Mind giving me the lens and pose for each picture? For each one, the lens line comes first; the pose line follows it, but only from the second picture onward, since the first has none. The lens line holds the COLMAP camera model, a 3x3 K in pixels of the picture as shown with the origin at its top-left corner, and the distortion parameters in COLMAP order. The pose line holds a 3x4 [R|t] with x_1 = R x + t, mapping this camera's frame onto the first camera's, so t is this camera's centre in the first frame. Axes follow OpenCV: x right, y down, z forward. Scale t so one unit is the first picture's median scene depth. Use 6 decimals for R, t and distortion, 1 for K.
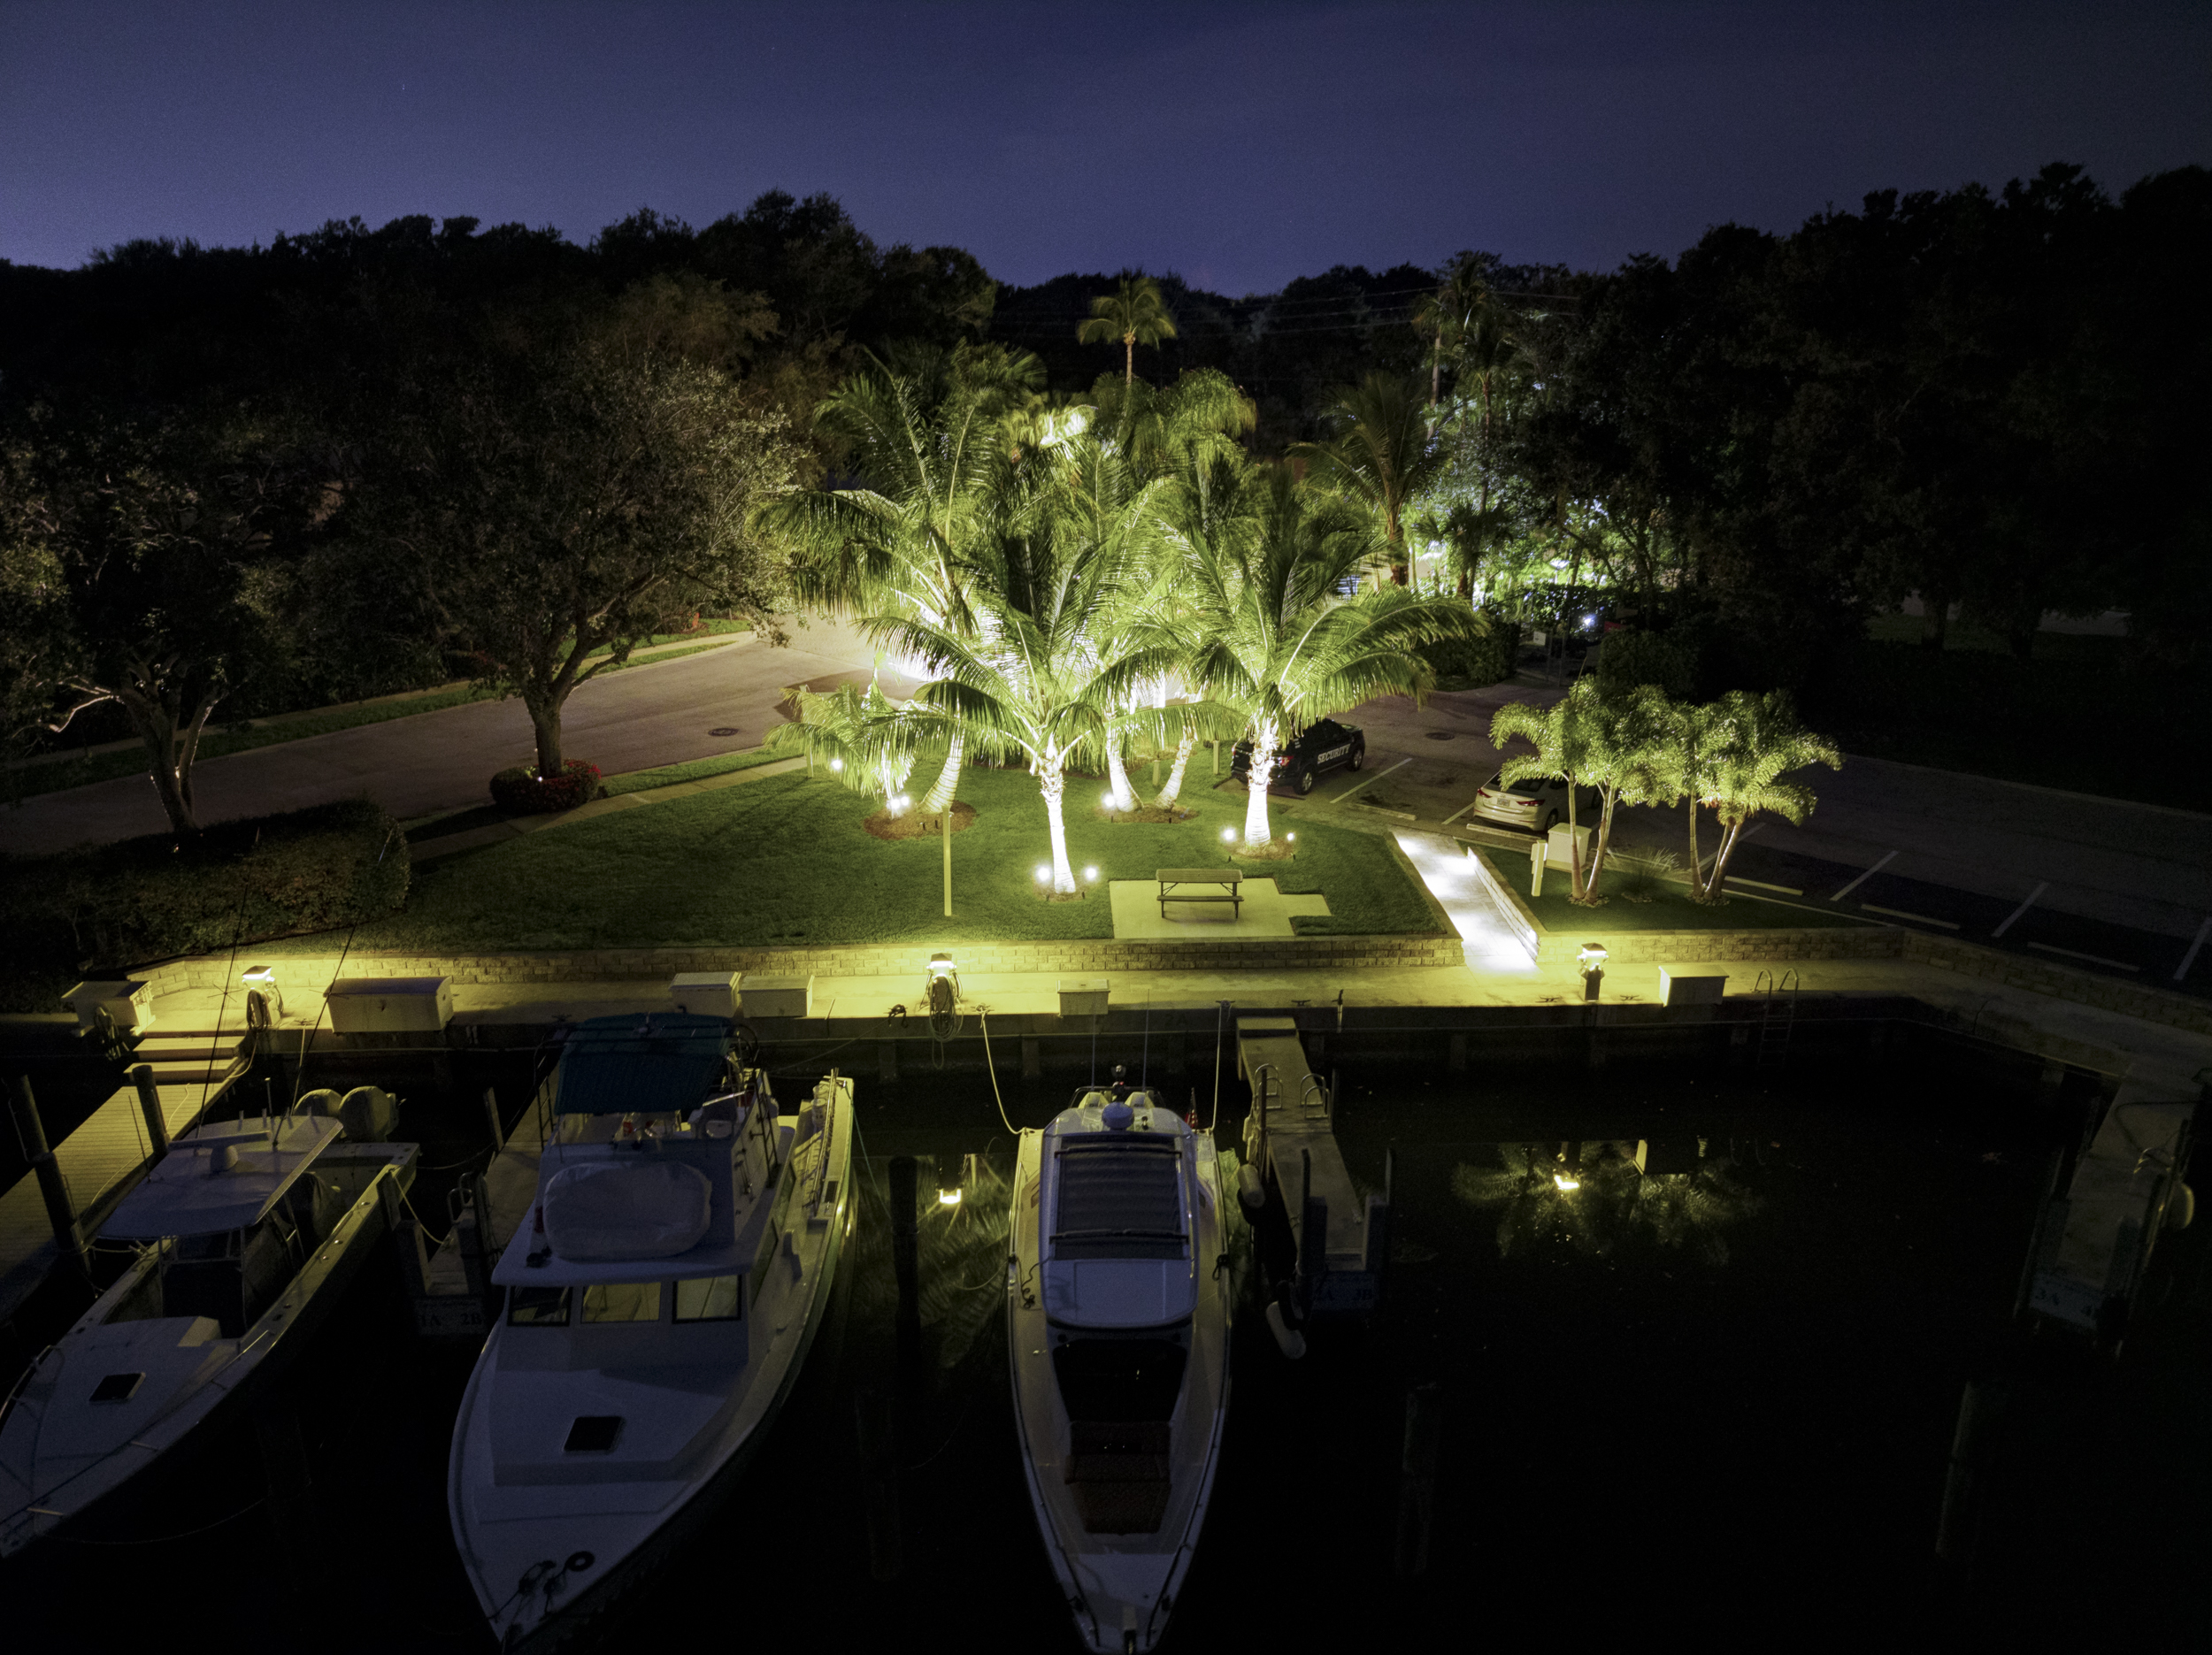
lens RADIAL K [[1495.0, 0, 1106.0], [0, 1495.0, 827.5], [0, 0, 1]] dist [0.003185, -0.002655]
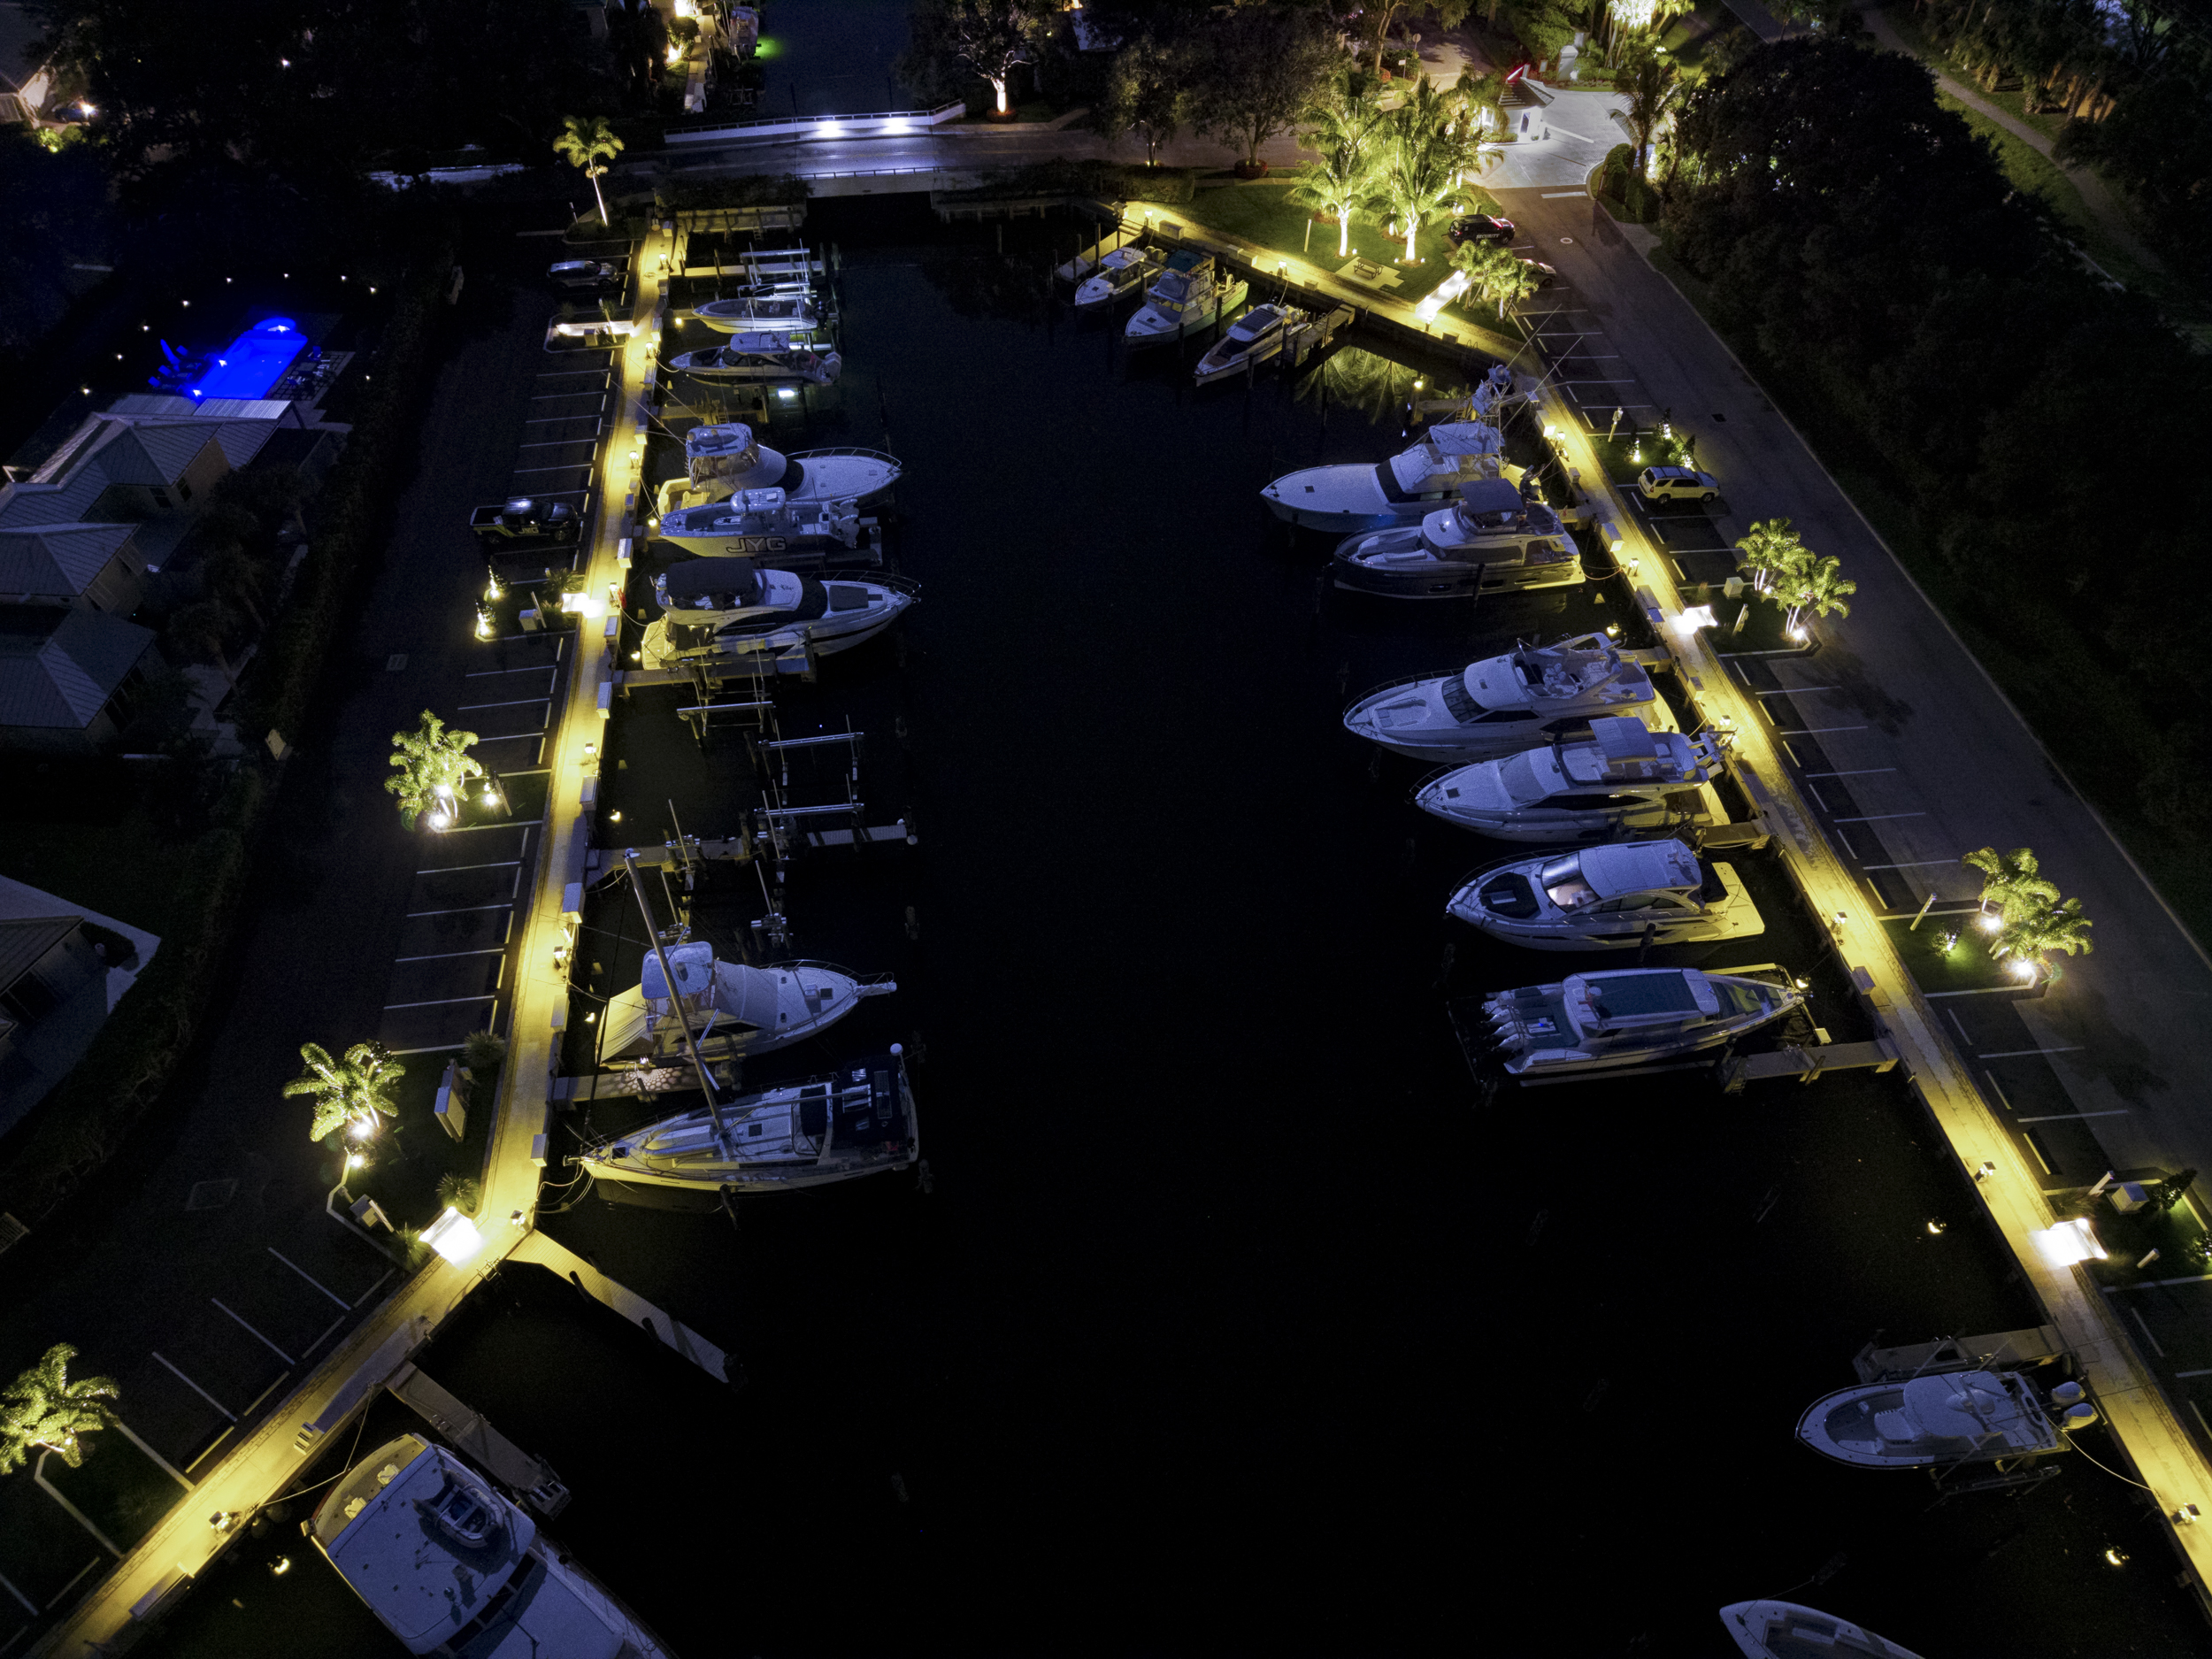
lens RADIAL K [[1492.6, 0, 1106.0], [0, 1492.6, 829.5], [0, 0, 1]] dist [0.007372, -0.002620]
pose [[0.747018, 0.494524, -0.444308, 1.872439], [-0.218182, 0.813681, 0.538813, -0.658776], [0.627981, -0.305563, 0.715731, -2.363155]]
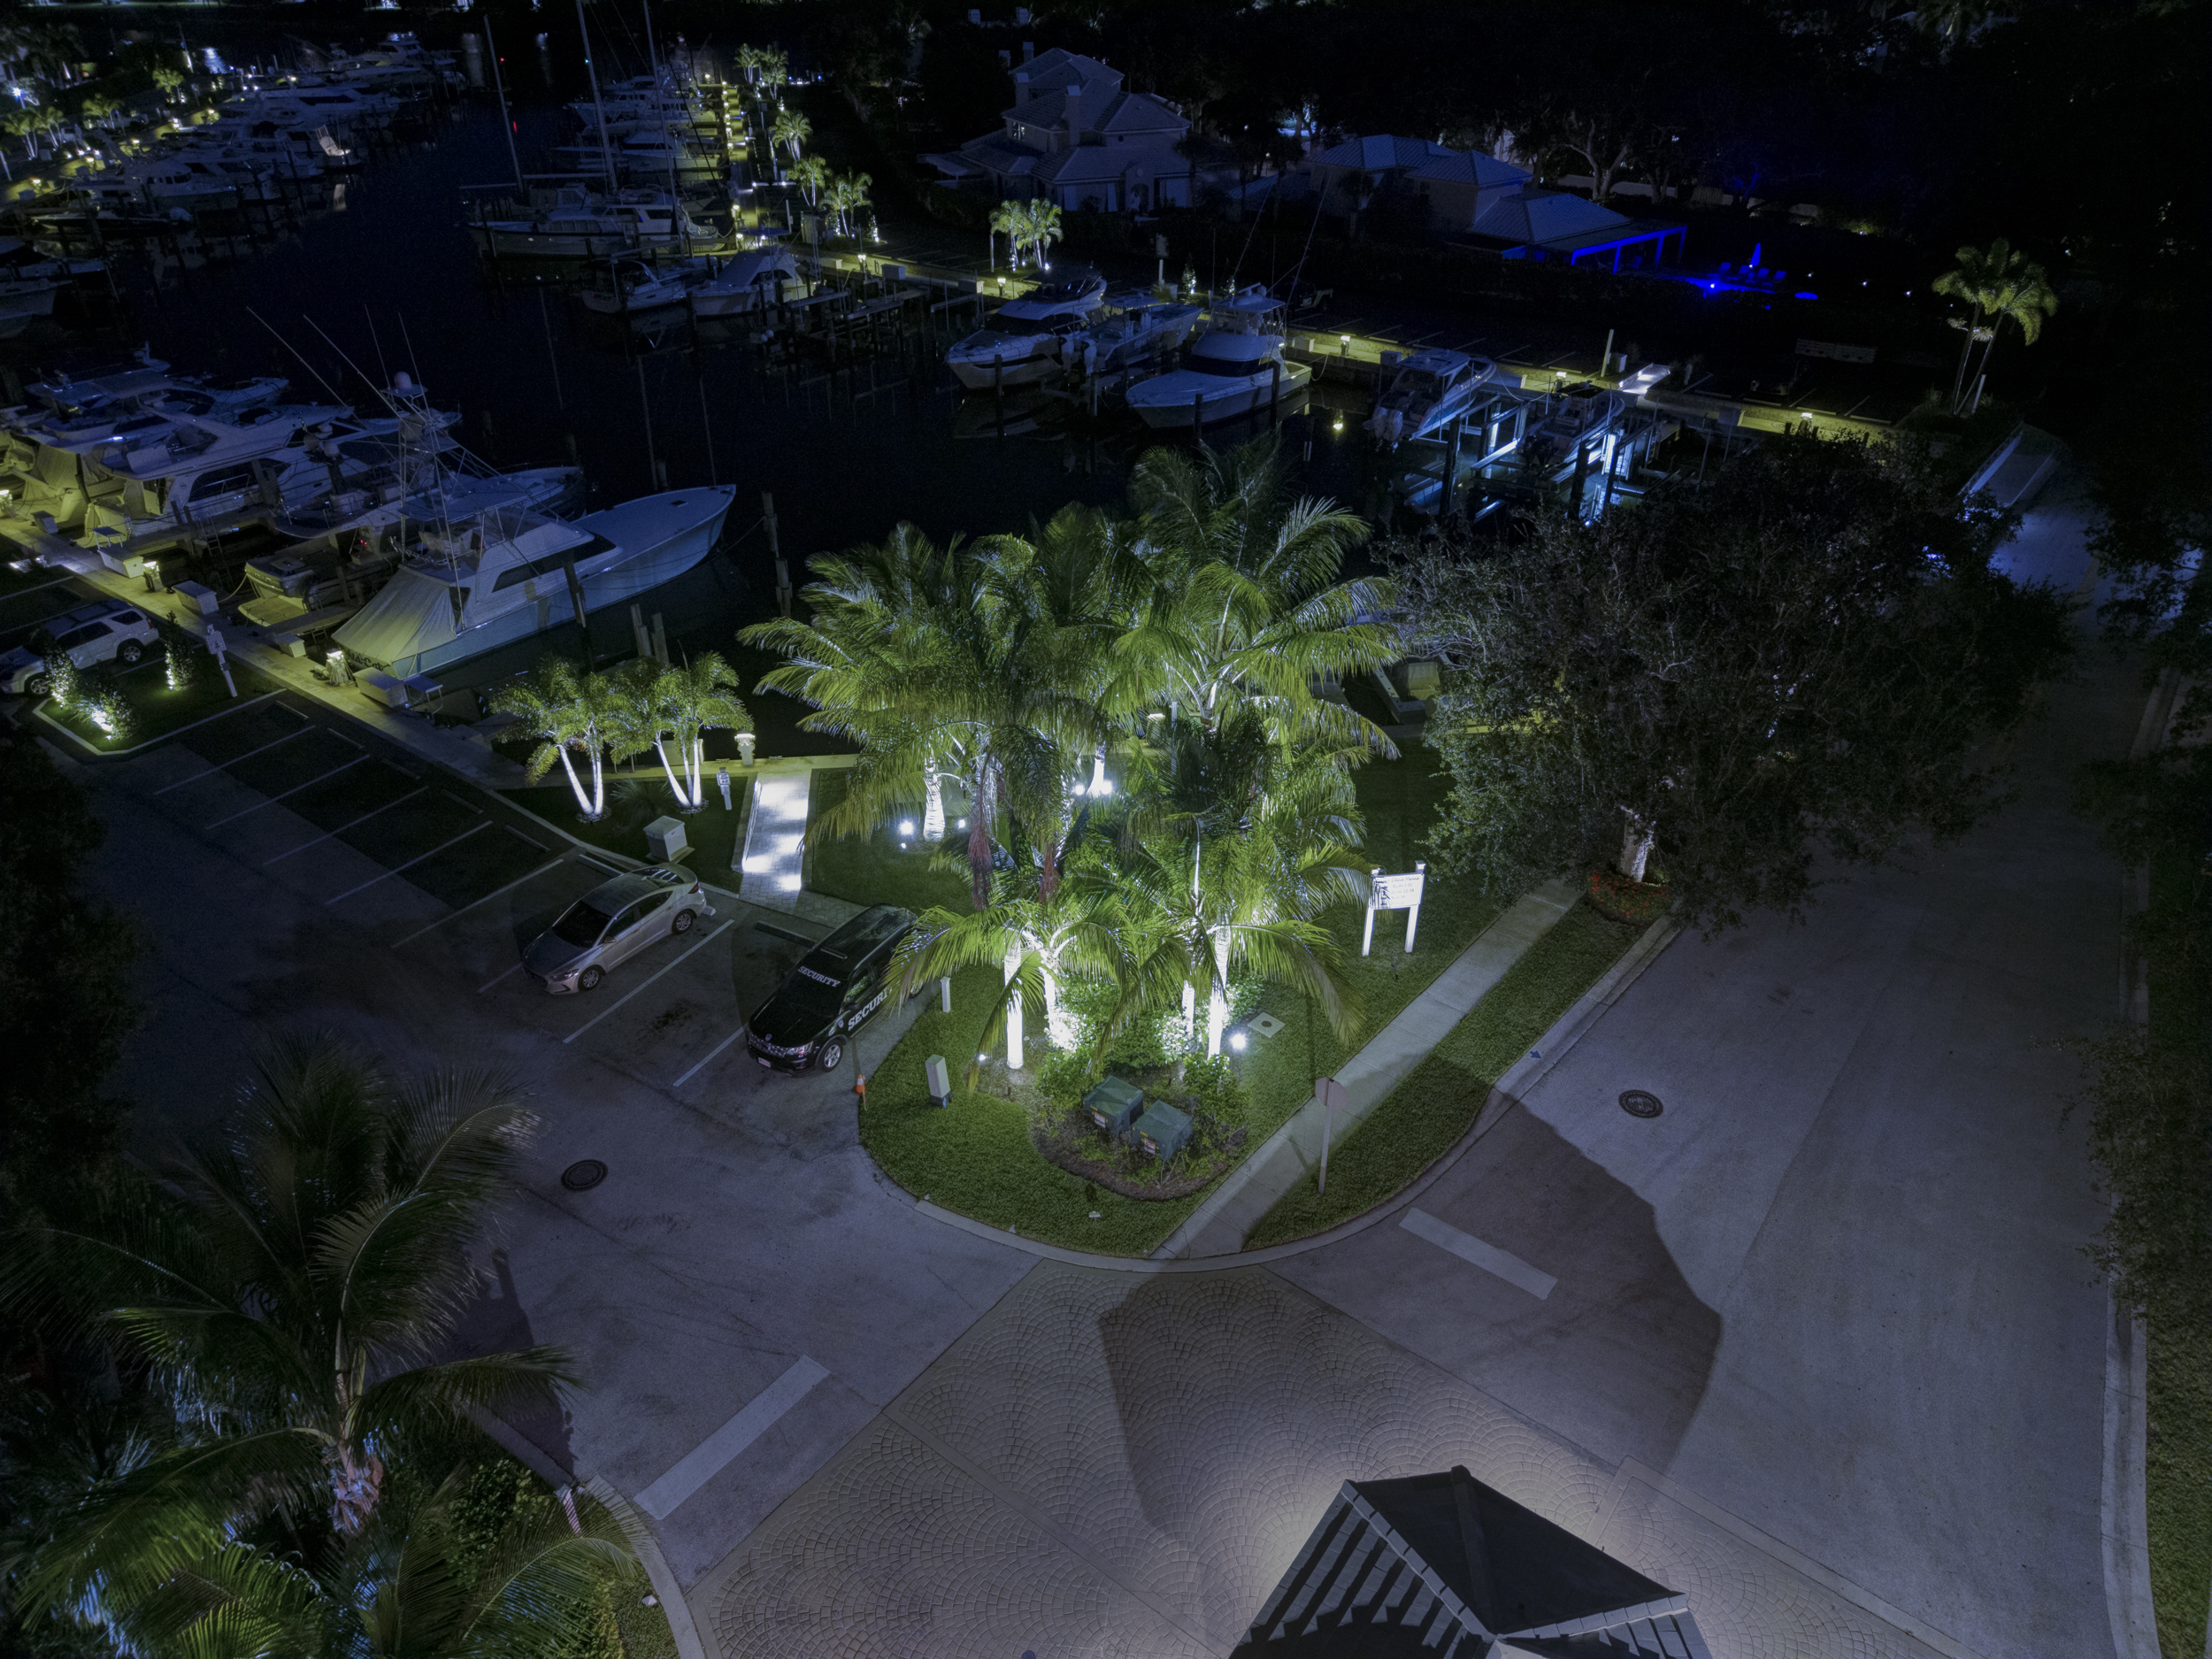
lens RADIAL K [[1474.3, 0, 1111.7], [0, 1474.3, 855.6], [0, 0, 1]] dist [0.009370, -0.000173]
pose [[-0.997407, 0.037535, -0.061404, 0.038562], [-0.024802, 0.621666, 0.782889, -0.996435], [0.067558, 0.782382, -0.619123, 1.970221]]
